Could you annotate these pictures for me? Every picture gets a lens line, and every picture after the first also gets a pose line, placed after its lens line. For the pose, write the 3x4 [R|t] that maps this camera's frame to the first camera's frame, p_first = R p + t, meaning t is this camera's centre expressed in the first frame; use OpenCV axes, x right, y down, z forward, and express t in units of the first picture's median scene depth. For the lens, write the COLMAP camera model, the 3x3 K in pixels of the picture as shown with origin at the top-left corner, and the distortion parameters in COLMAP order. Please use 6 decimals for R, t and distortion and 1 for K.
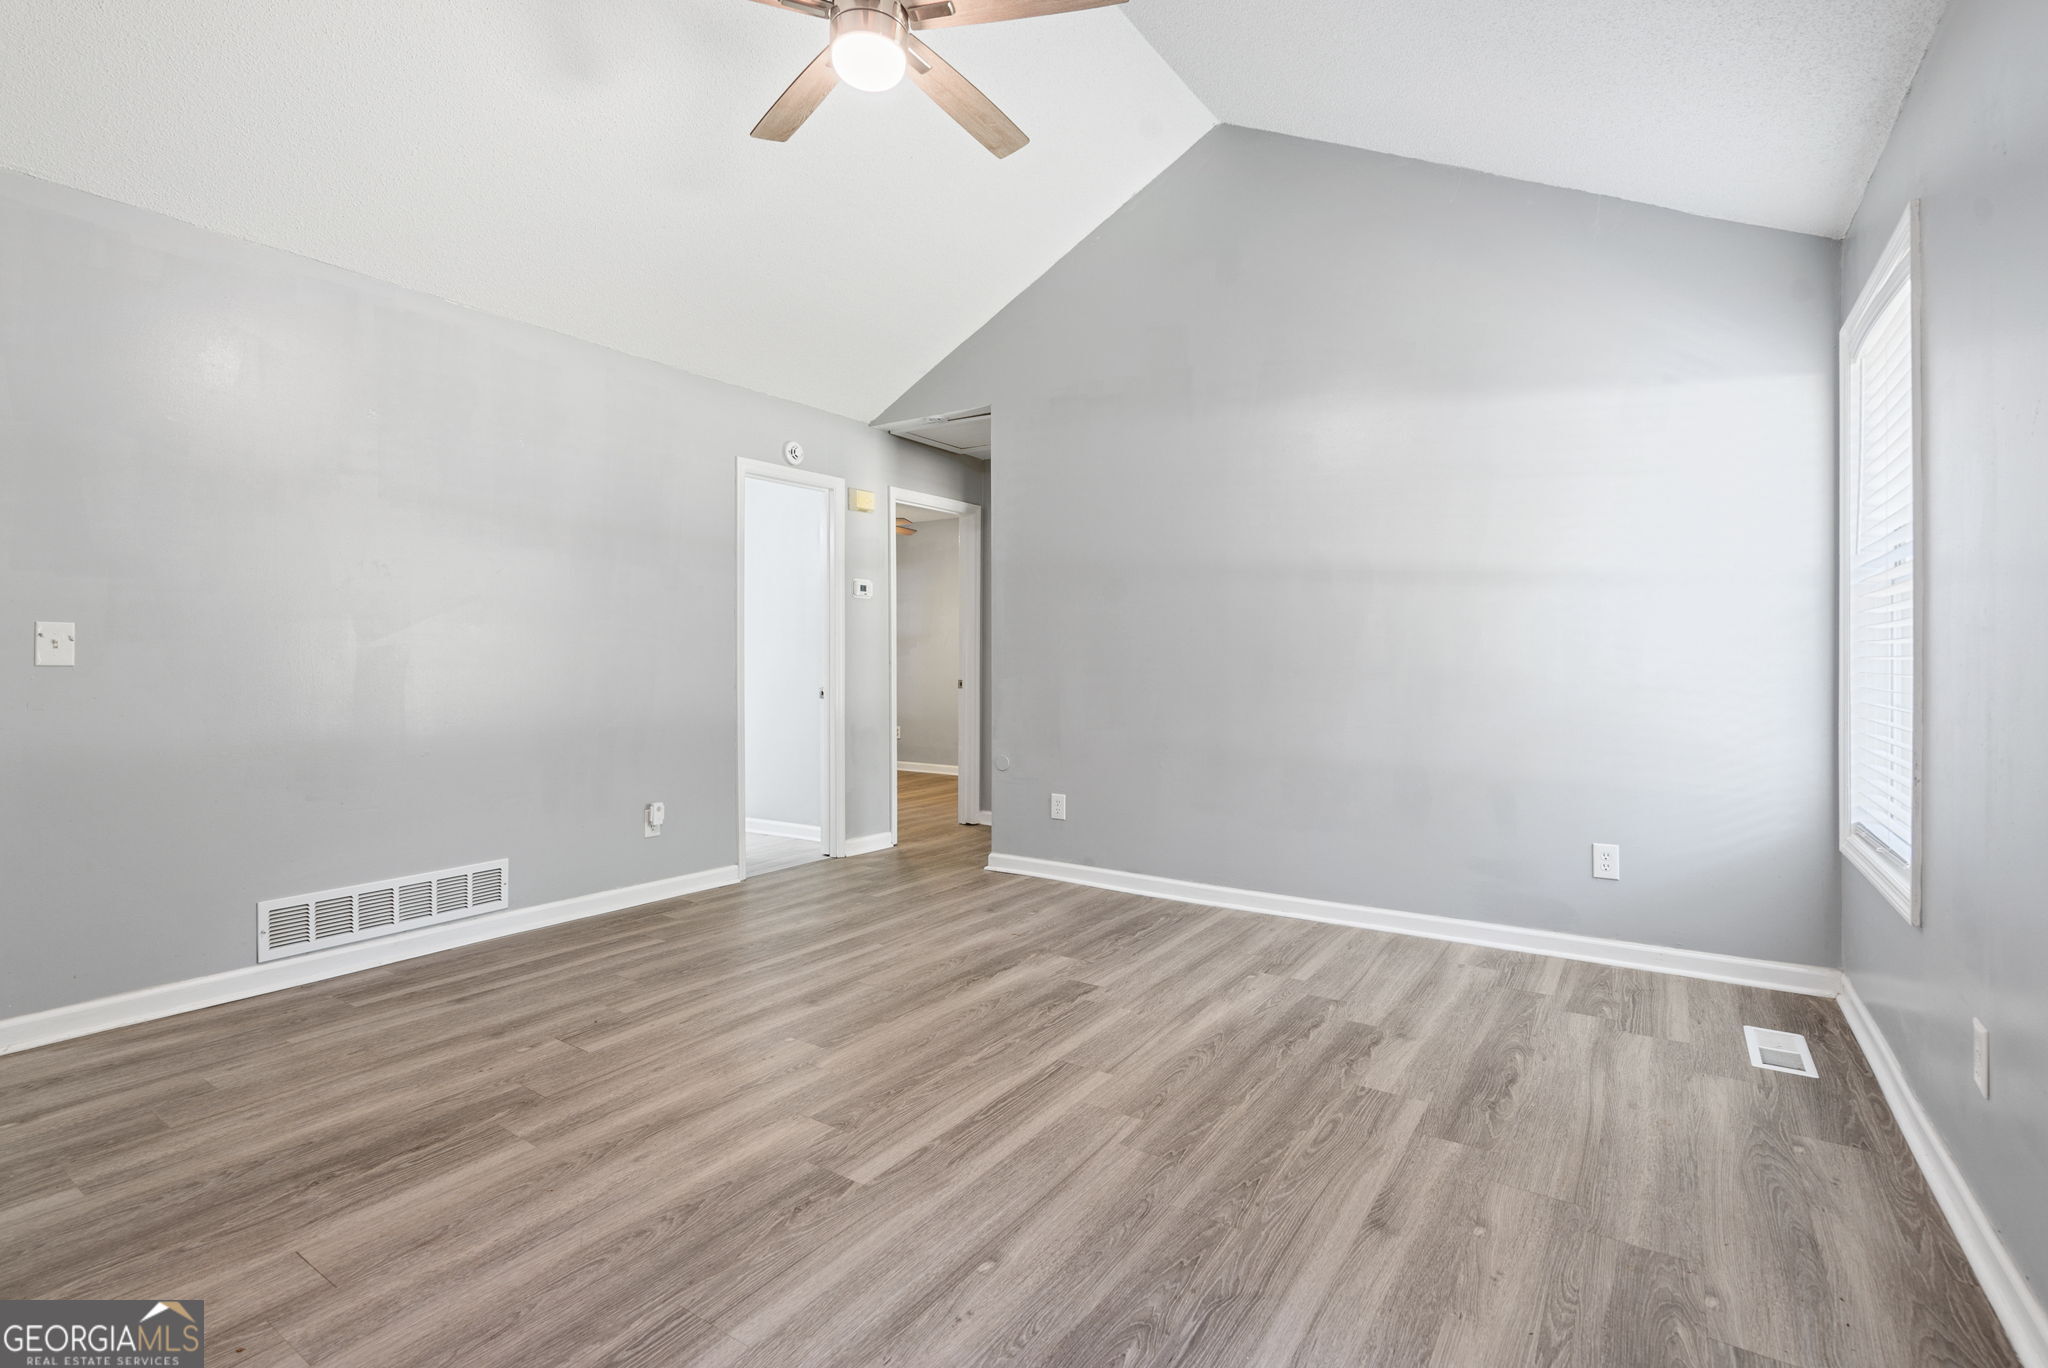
lens RADIAL K [[940.7, 0, 1016.4], [0, 940.7, 672.5], [0, 0, 1]] dist [-0.004194, 0.000695]
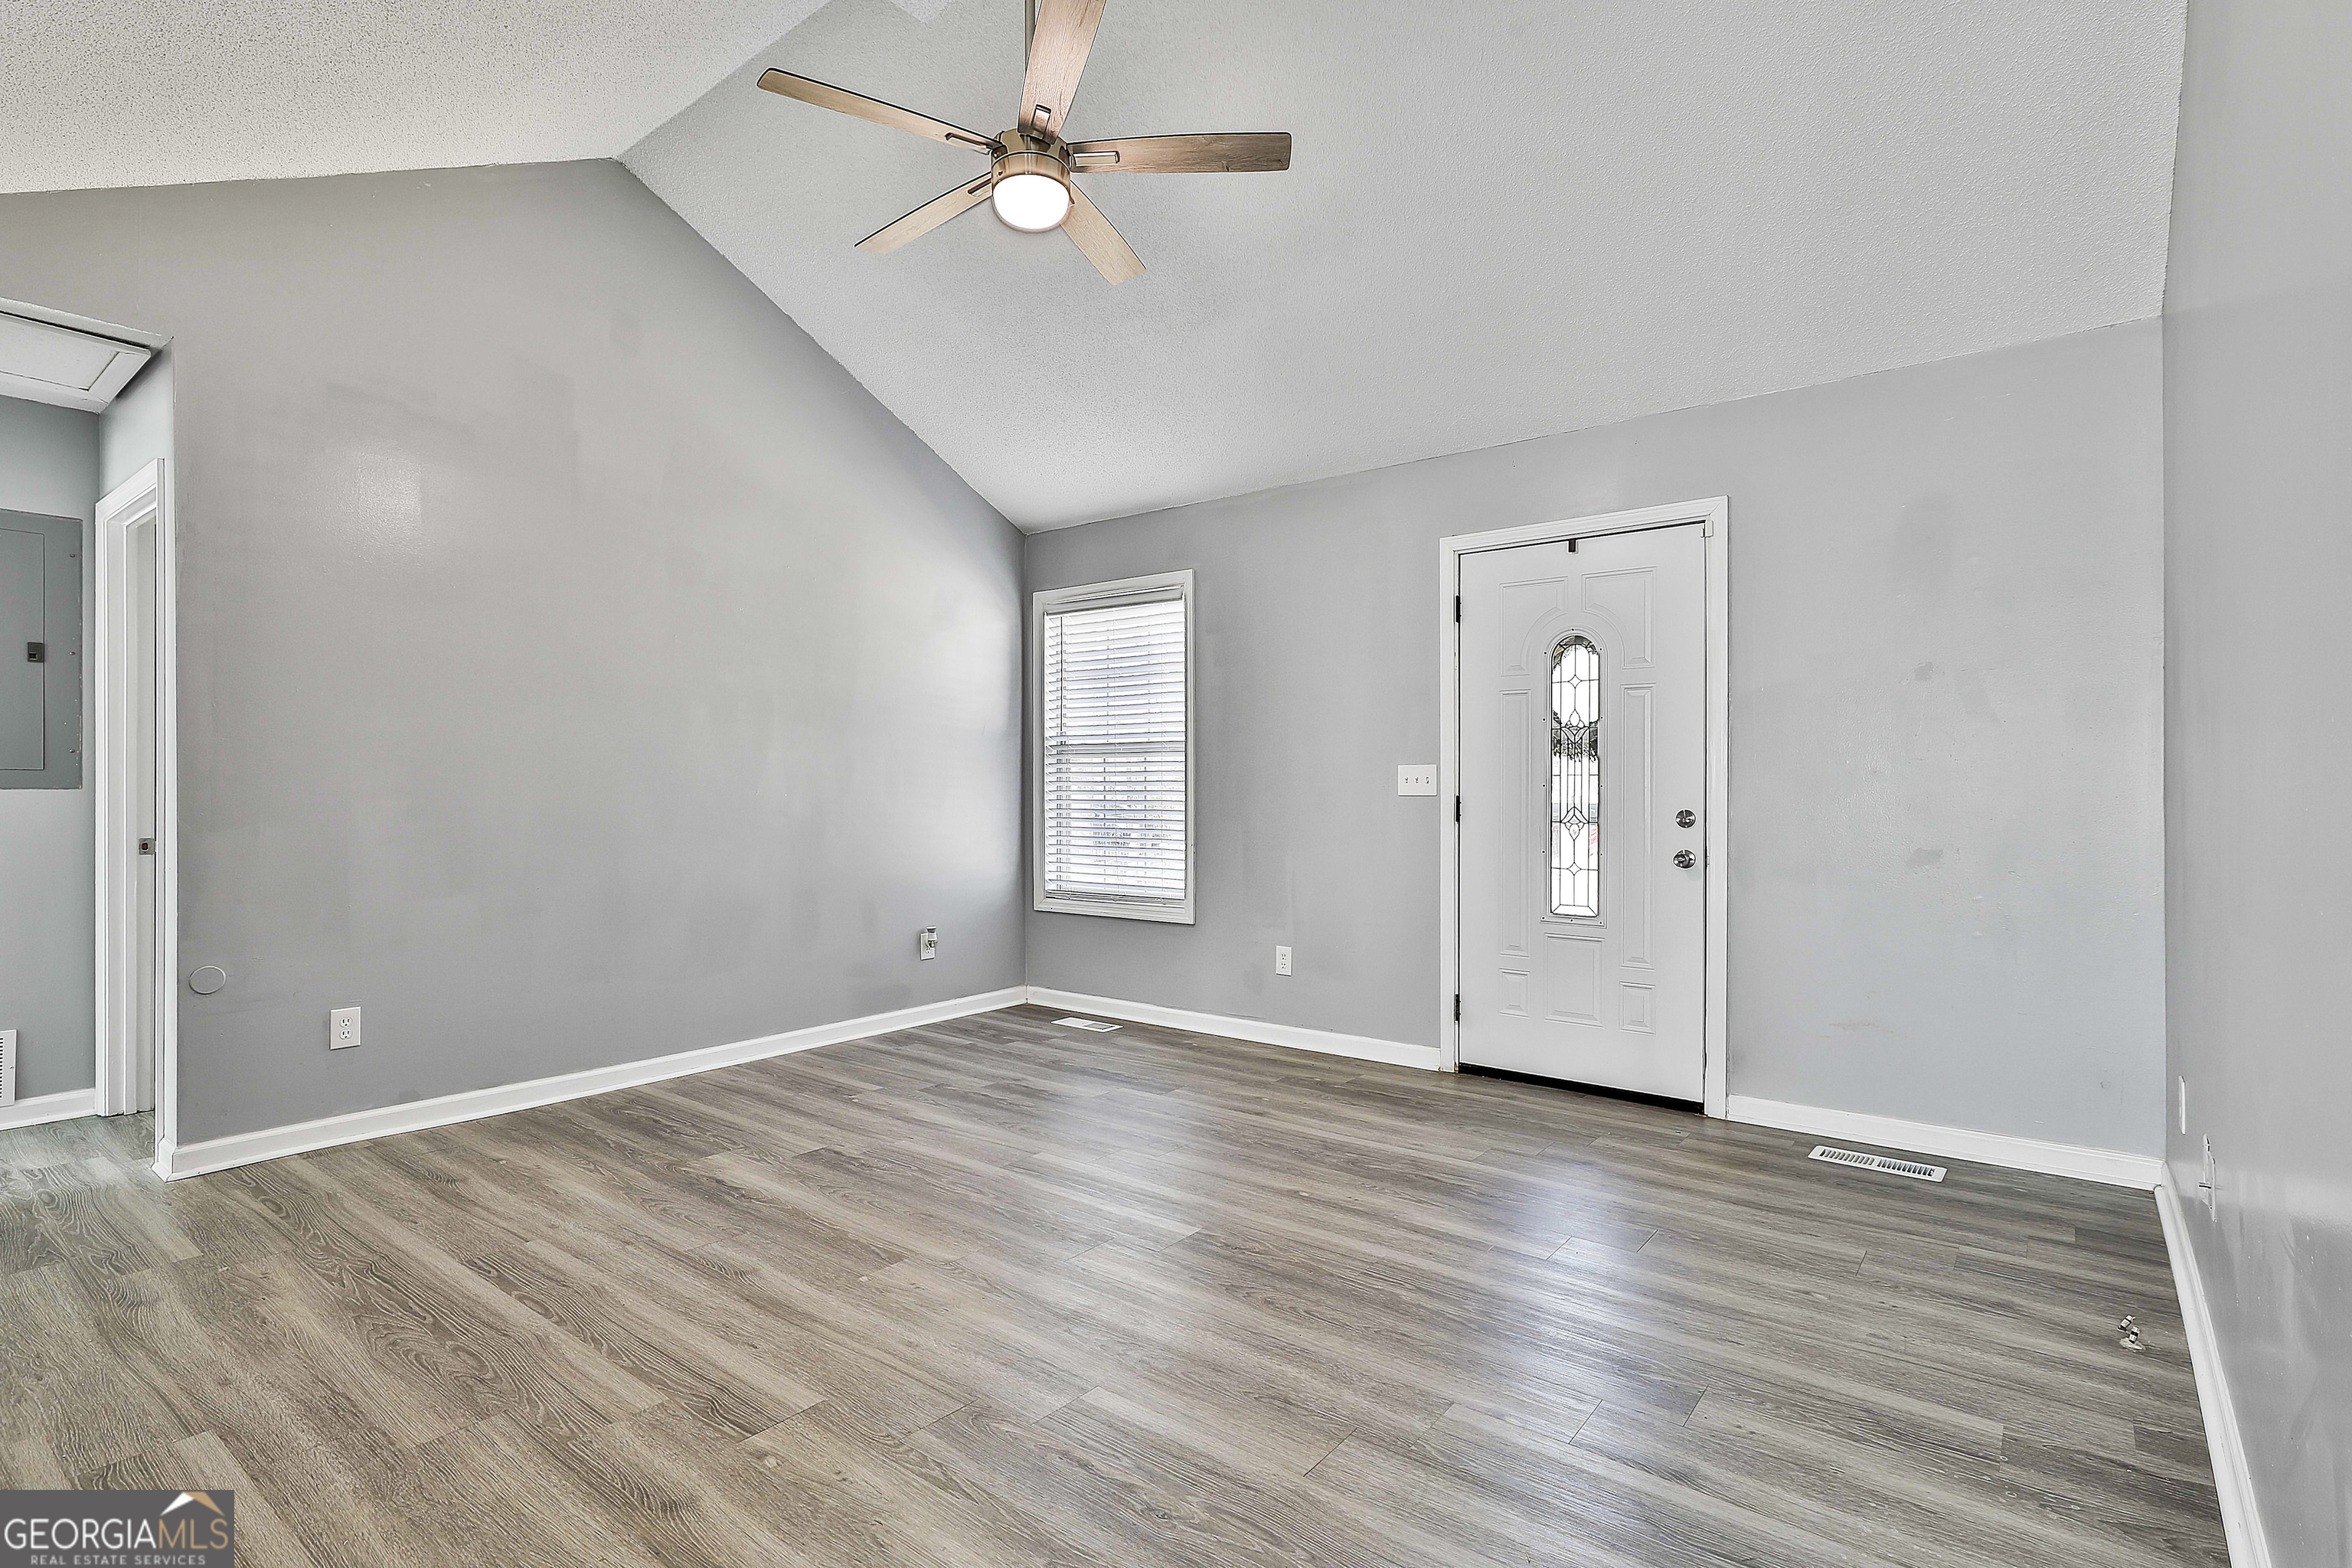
lens RADIAL K [[1136.0, 0, 1184.9], [0, 1136.0, 771.4], [0, 0, 1]] dist [-0.003697, 0.002704]
pose [[0.067945, 0.012697, 0.997608, -1.142896], [0.013091, 0.999822, -0.013617, -0.020474], [-0.997603, 0.013985, 0.067767, 0.635477]]
